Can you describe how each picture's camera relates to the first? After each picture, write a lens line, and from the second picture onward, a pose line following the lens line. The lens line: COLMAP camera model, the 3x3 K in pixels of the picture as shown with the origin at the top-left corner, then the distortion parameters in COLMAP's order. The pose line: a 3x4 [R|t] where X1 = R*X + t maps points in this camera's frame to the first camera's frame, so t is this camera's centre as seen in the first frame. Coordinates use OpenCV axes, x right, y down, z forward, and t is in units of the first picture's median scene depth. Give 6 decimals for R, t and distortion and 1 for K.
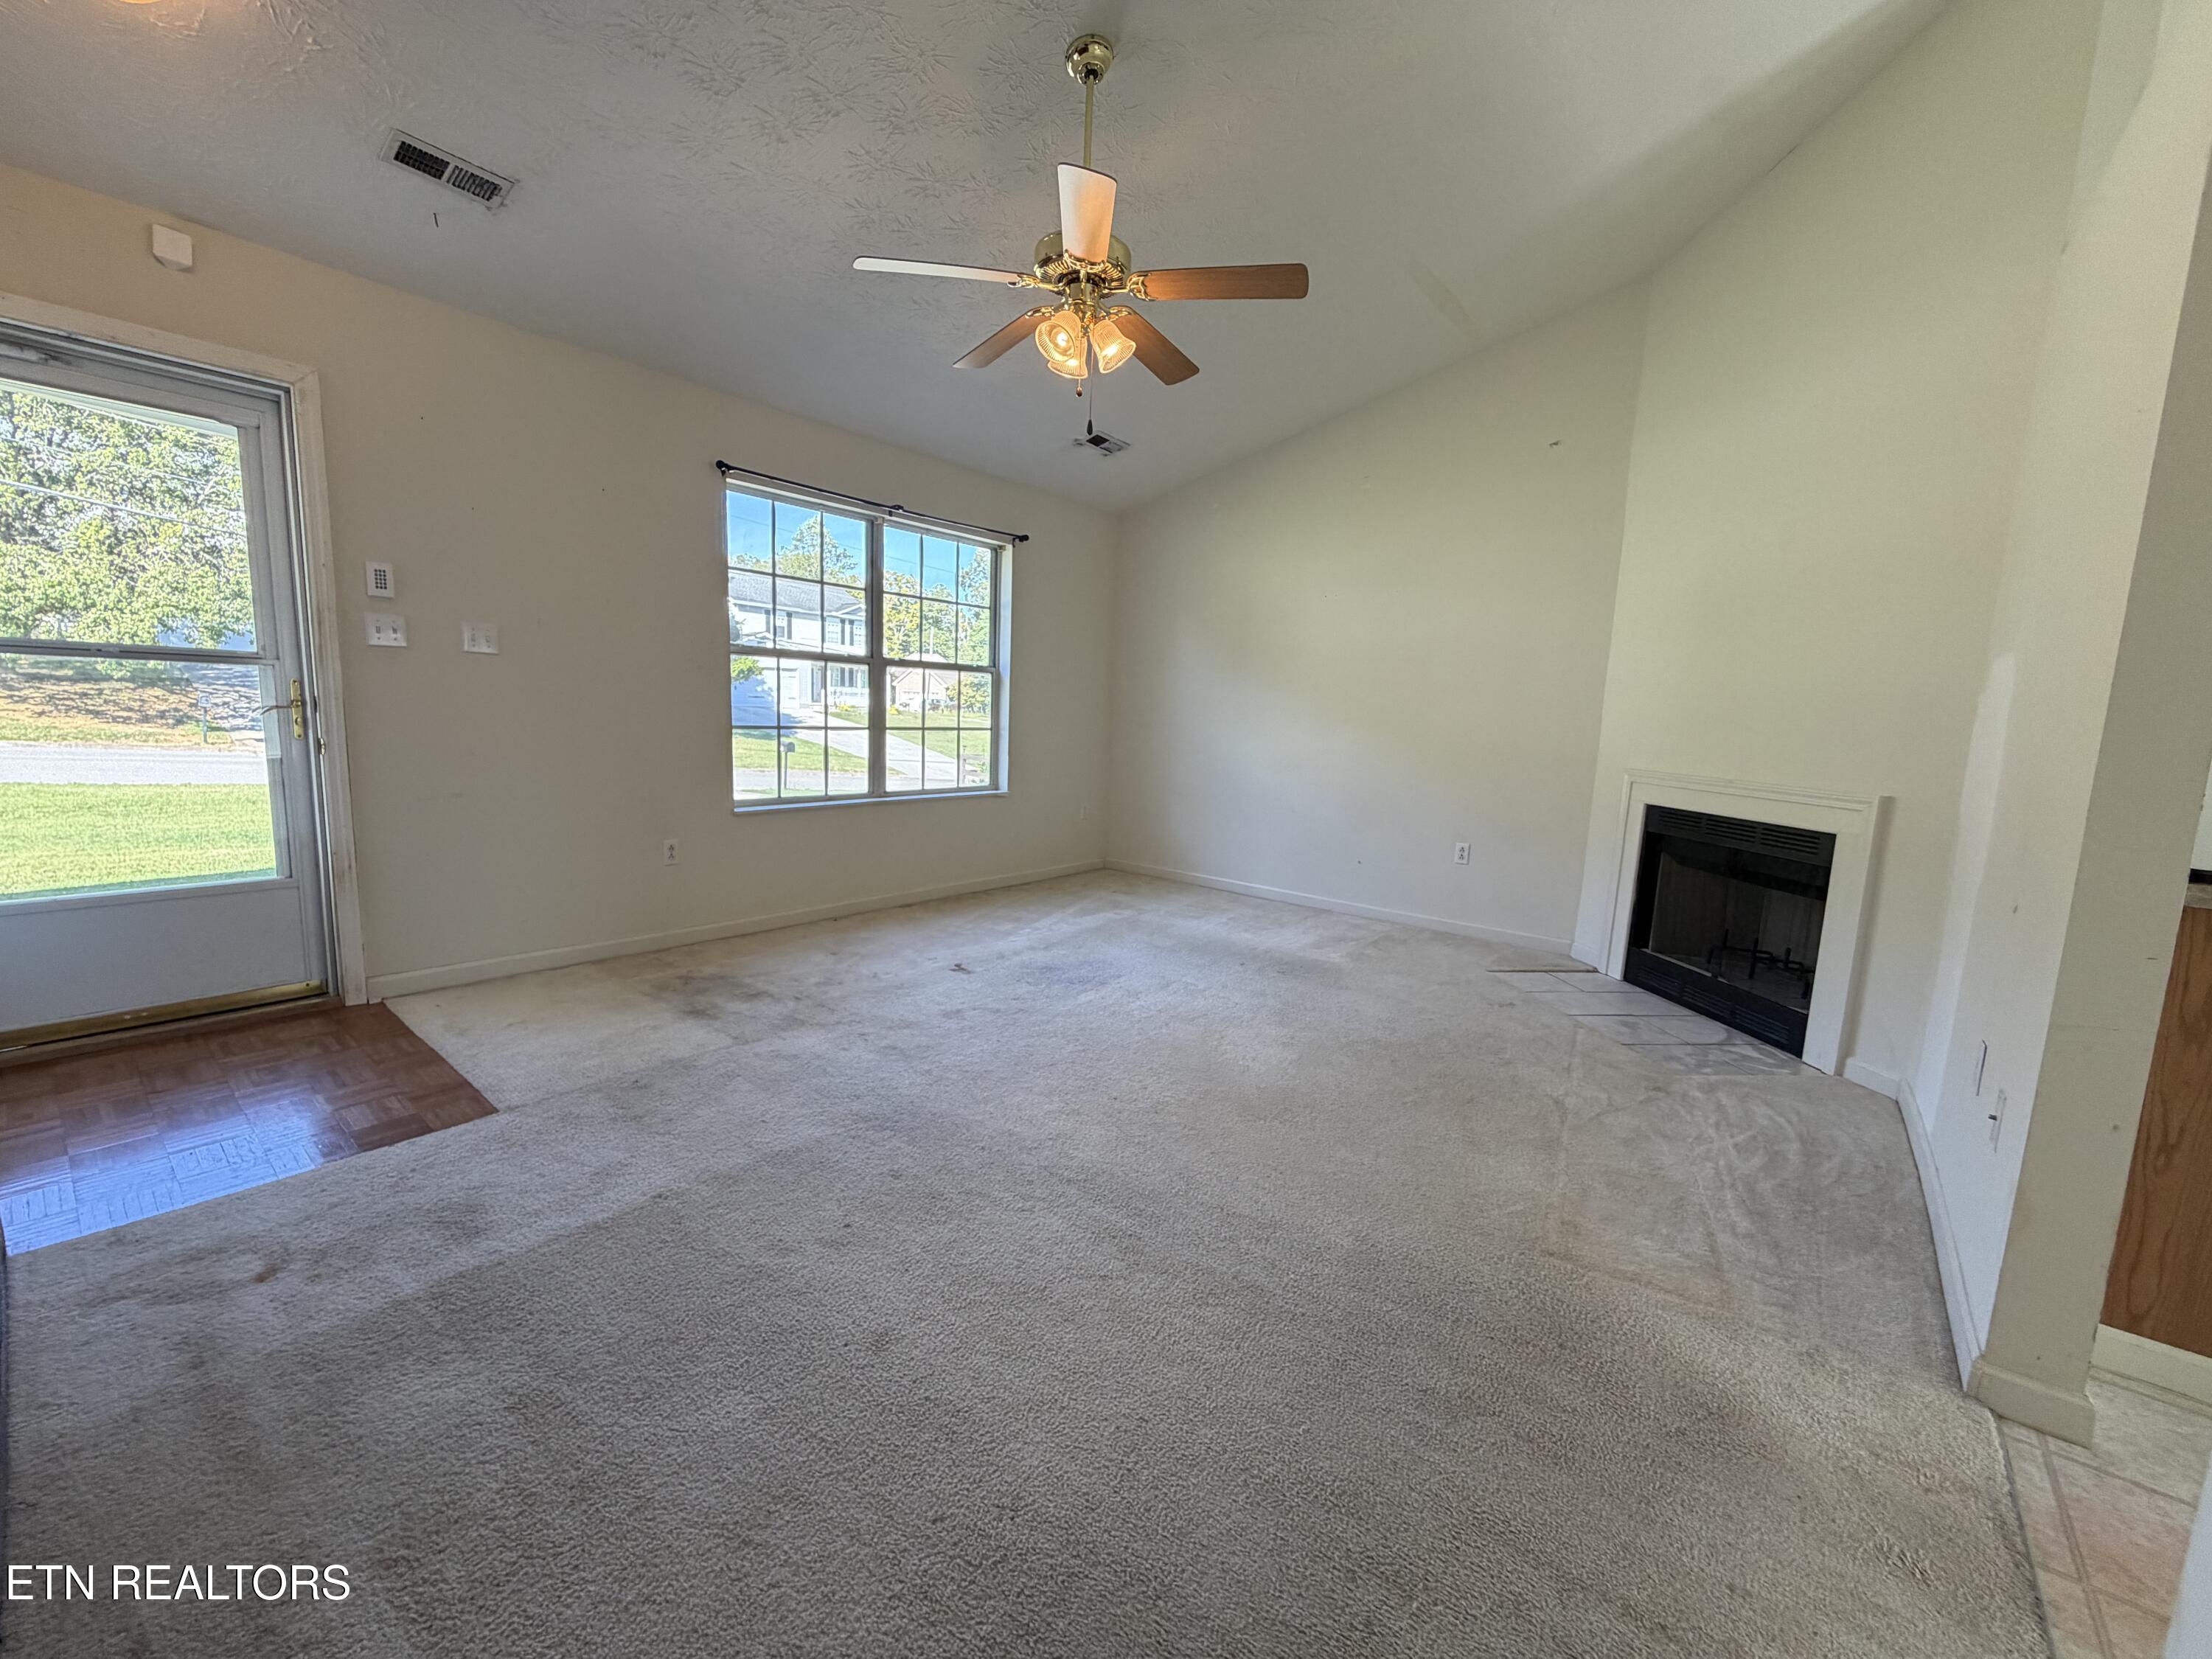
lens RADIAL K [[884.7, 0, 1102.2], [0, 884.7, 831.3], [0, 0, 1]] dist [0.011227, -0.001707]
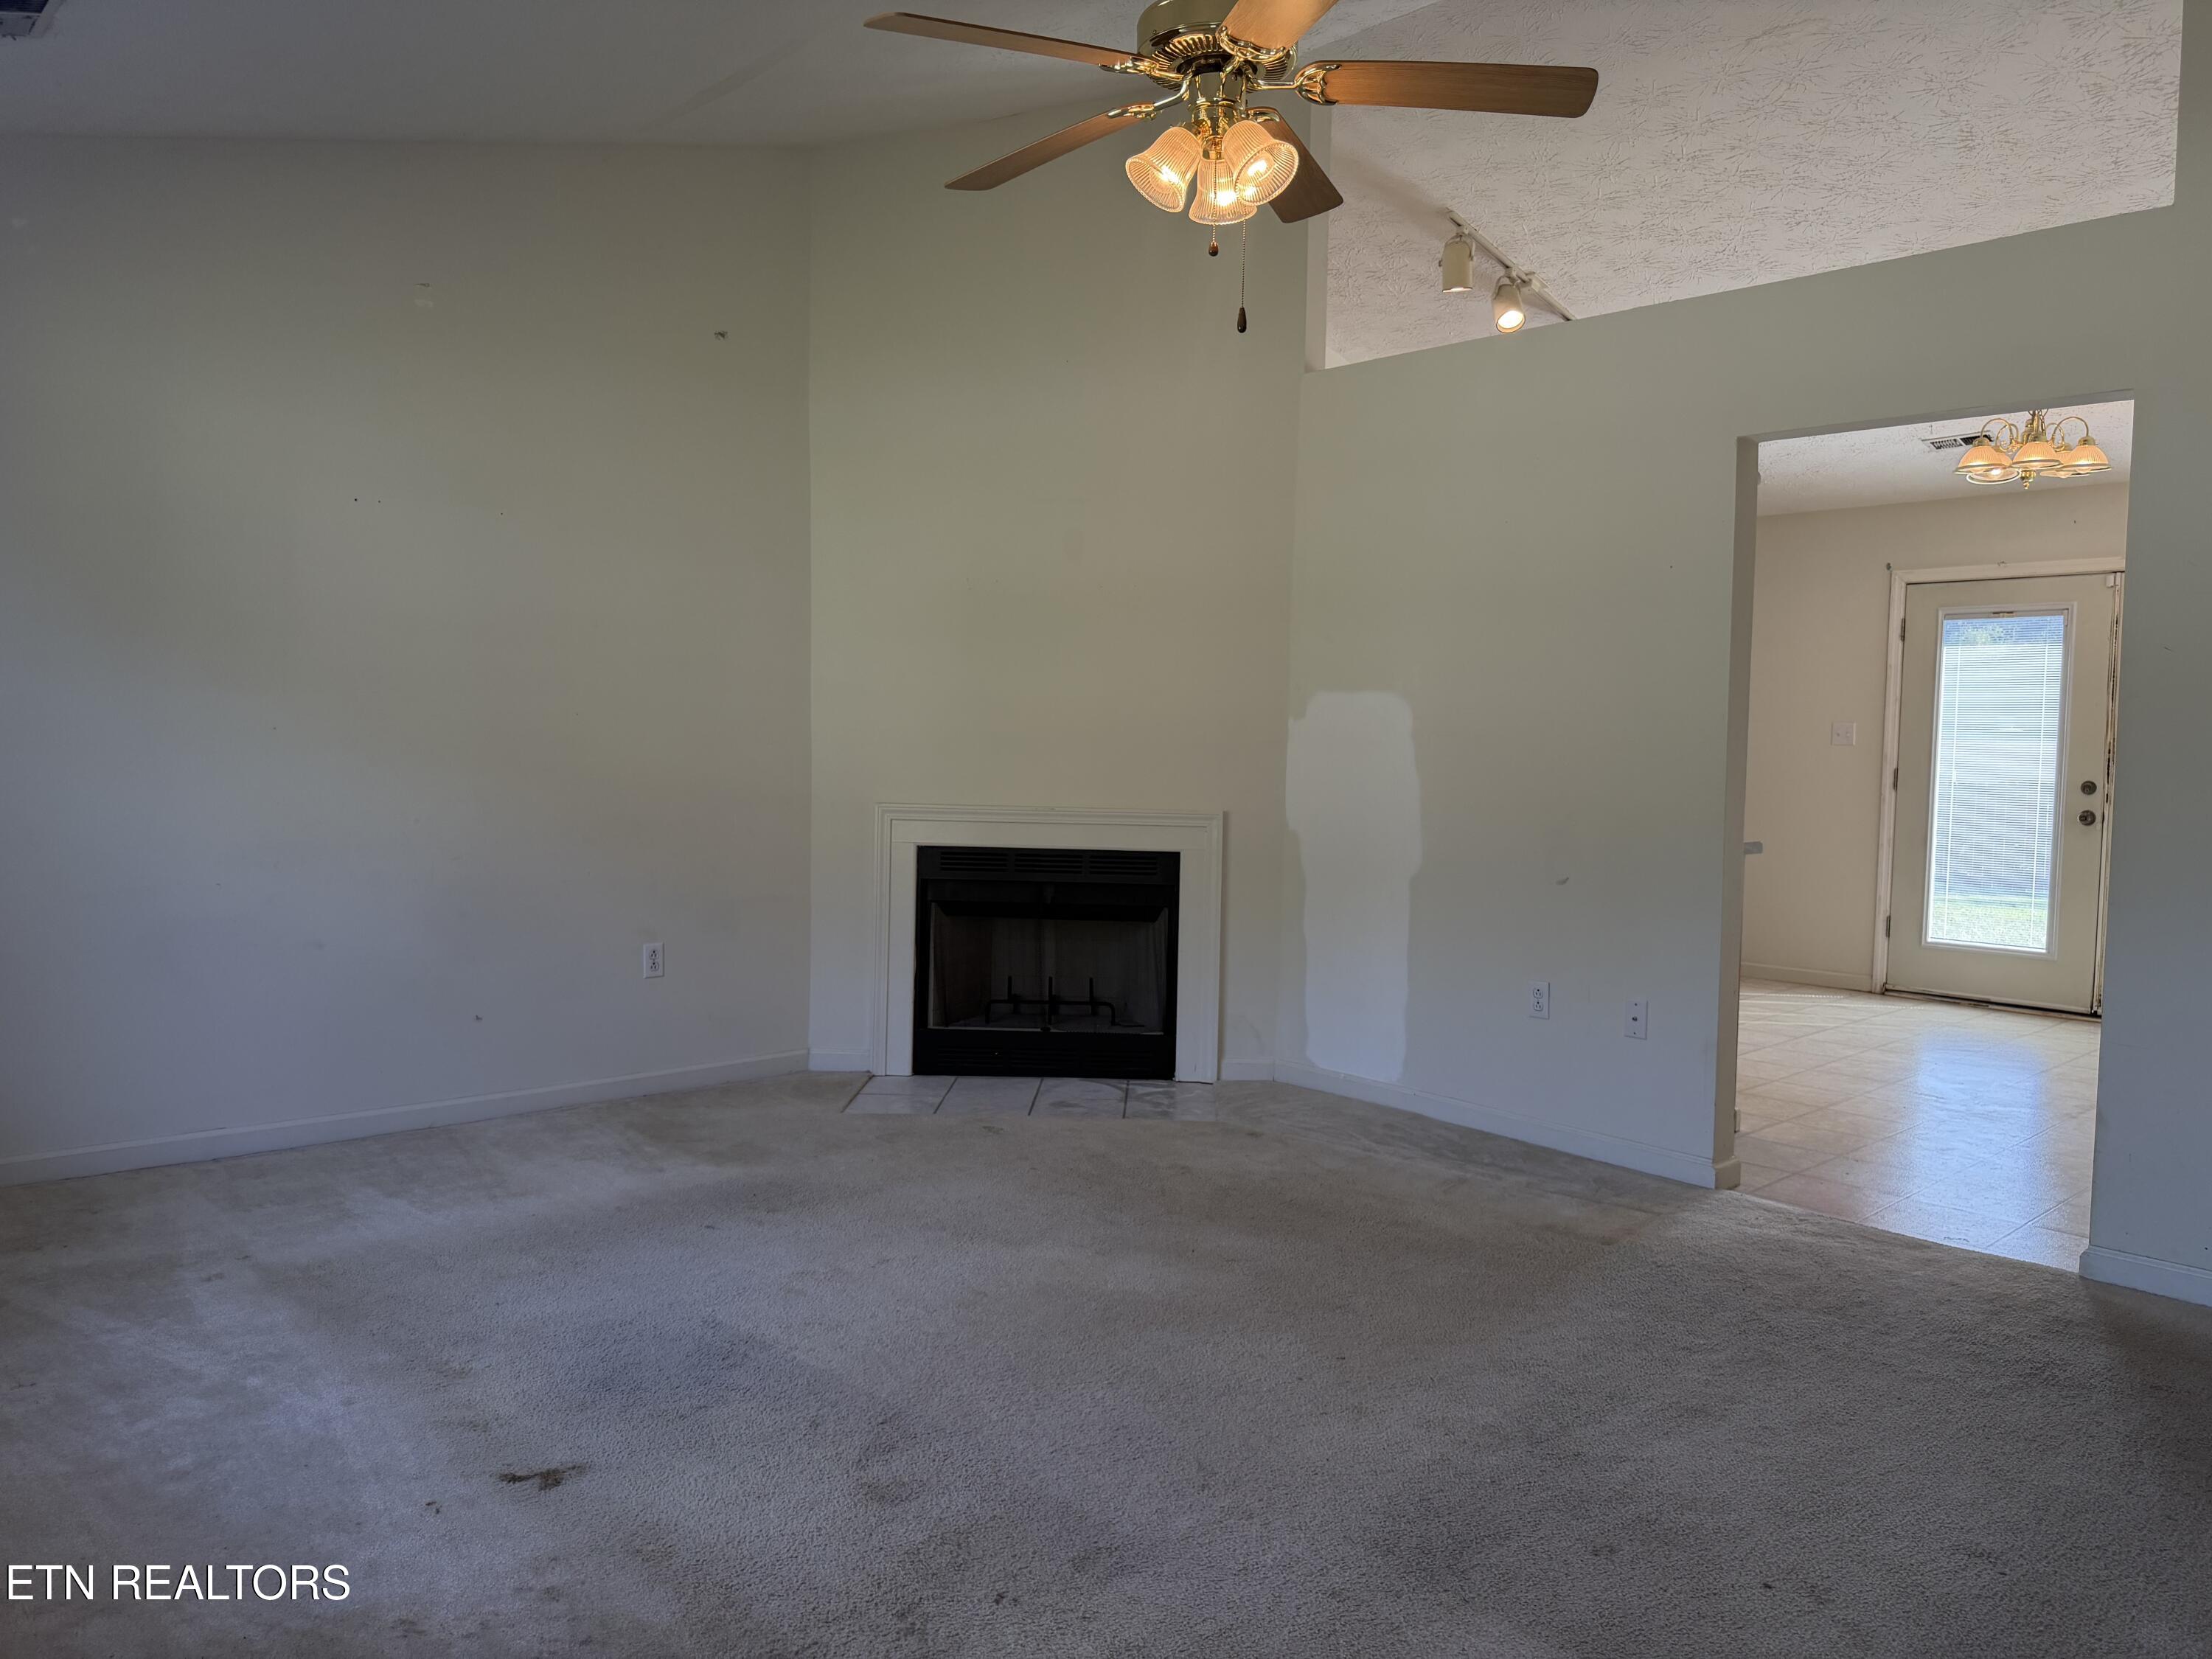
lens RADIAL K [[1534.6, 0, 1103.9], [0, 1534.6, 828.9], [0, 0, 1]] dist [0.010623, -0.001198]
pose [[0.163243, -0.100237, 0.981481, -0.725825], [0.125648, 0.988837, 0.080090, -0.138518], [-0.978552, 0.110247, 0.174015, 0.611891]]
